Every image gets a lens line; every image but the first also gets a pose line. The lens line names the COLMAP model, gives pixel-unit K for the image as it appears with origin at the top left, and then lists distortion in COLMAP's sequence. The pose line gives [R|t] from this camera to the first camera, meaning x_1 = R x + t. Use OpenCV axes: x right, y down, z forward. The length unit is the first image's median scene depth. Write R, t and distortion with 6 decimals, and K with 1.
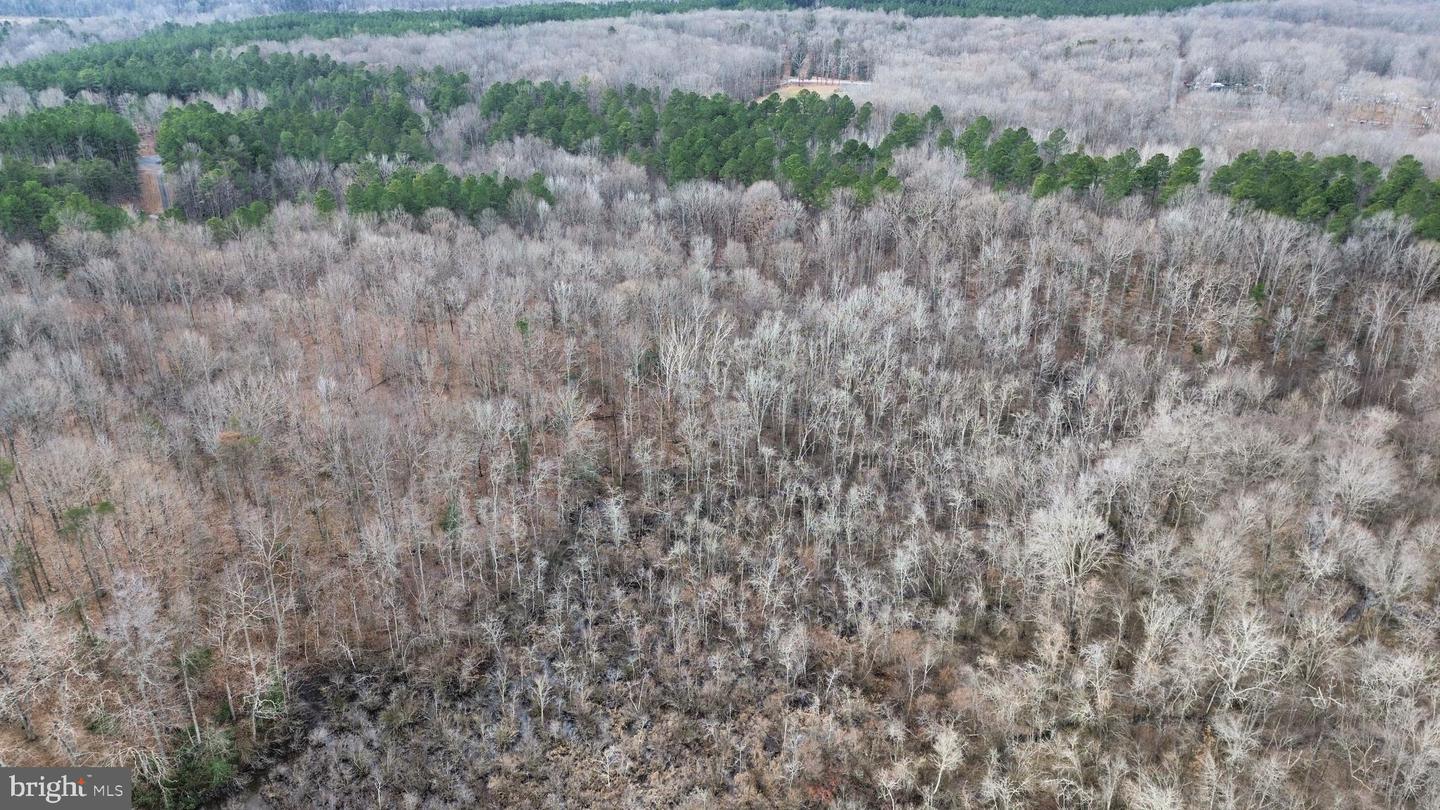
lens RADIAL K [[1001.4, 0, 713.5], [0, 1001.4, 408.7], [0, 0, 1]] dist [0.070337, -0.063367]
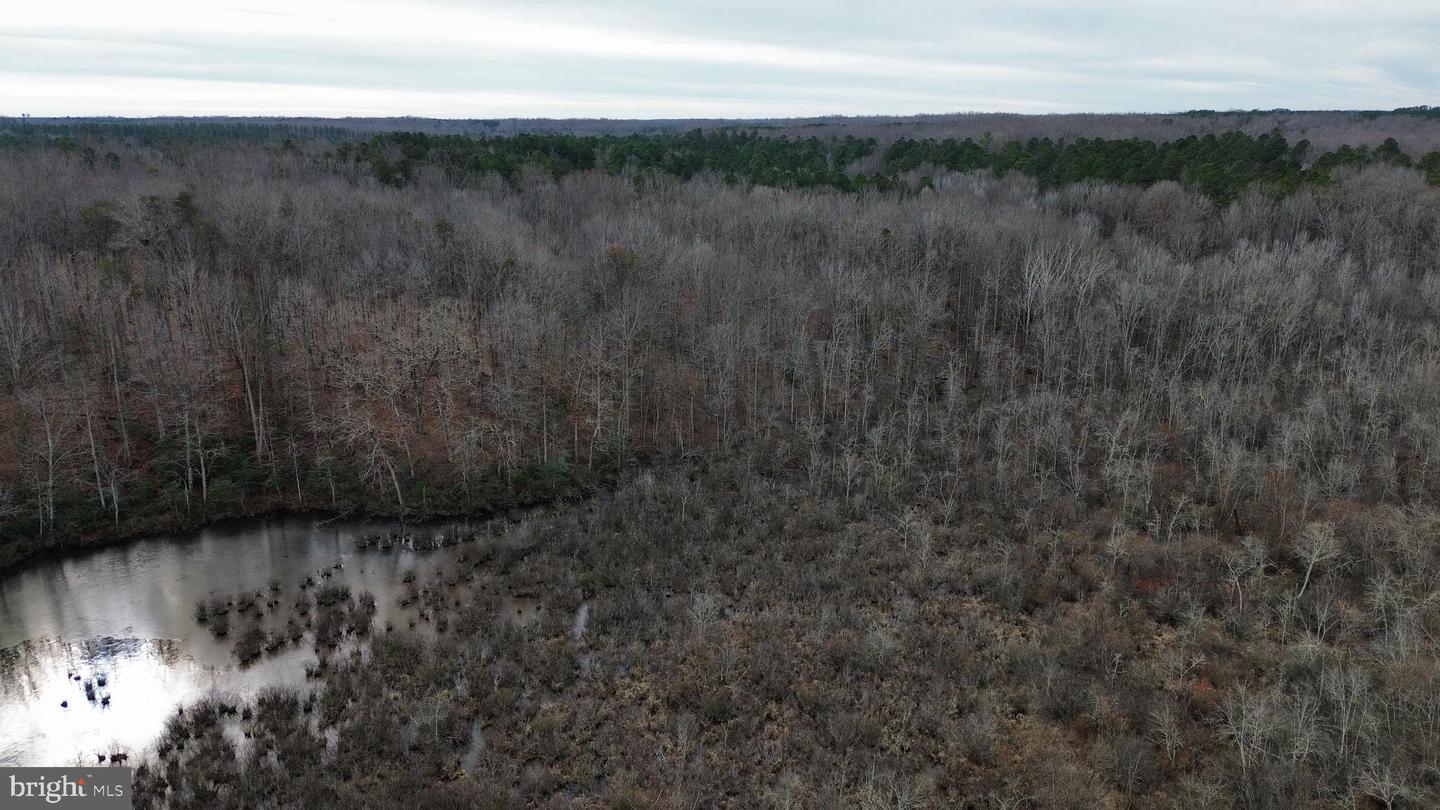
lens RADIAL K [[1001.4, 0, 717.5], [0, 1001.4, 397.2], [0, 0, 1]] dist [0.070337, -0.063367]
pose [[0.926207, 0.101490, -0.363097, 0.025453], [-0.158245, 0.978795, -0.130074, 0.159899], [0.342196, 0.177934, 0.922627, 0.018303]]
